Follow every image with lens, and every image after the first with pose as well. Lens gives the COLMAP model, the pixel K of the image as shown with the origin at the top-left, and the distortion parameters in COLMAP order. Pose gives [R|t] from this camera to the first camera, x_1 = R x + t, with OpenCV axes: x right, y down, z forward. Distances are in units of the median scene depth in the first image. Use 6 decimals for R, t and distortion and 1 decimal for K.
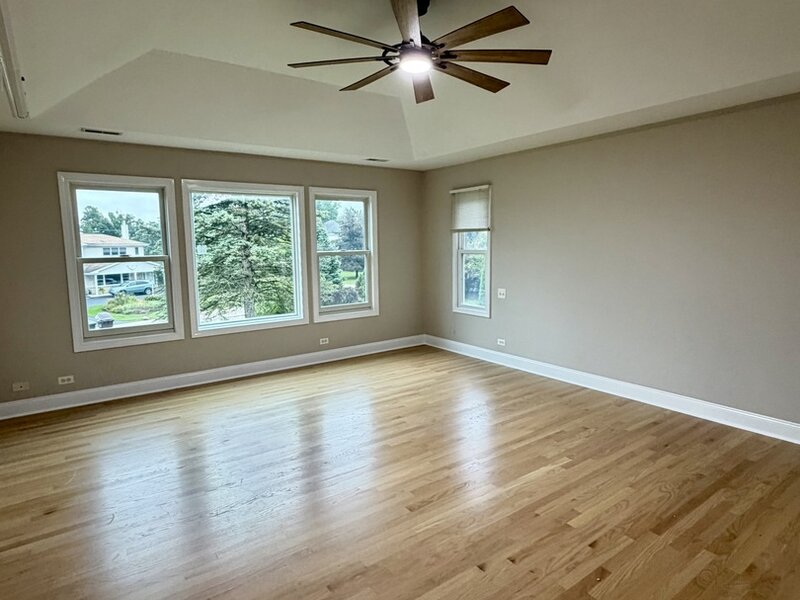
lens RADIAL K [[467.5, 0, 400.0], [0, 467.5, 300.0], [0, 0, 1]] dist [0.002106, -0.000687]
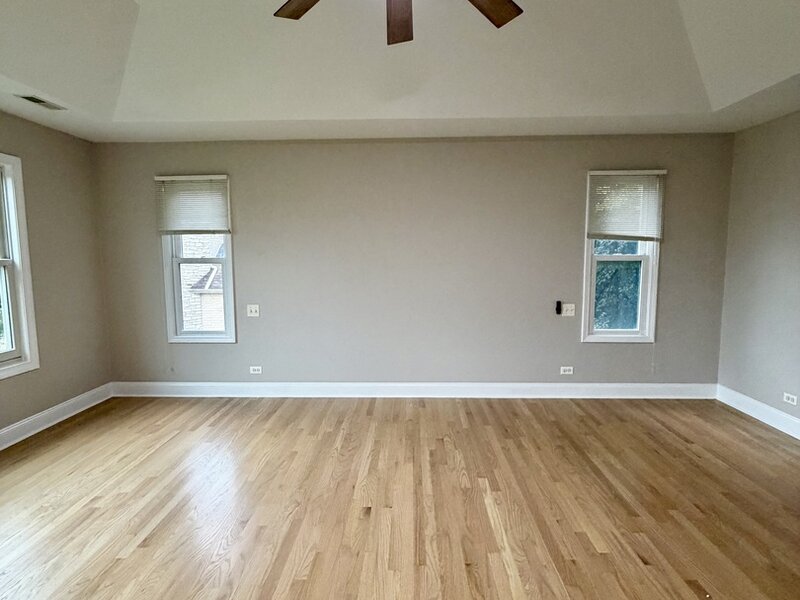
lens RADIAL K [[423.3, 0, 400.0], [0, 423.3, 300.0], [0, 0, 1]] dist [0.000742, -0.002089]
pose [[0.610608, -0.075548, 0.788321, -0.251346], [0.095218, 0.995222, 0.021624, -0.029011], [-0.786188, 0.061859, 0.614884, 0.410241]]
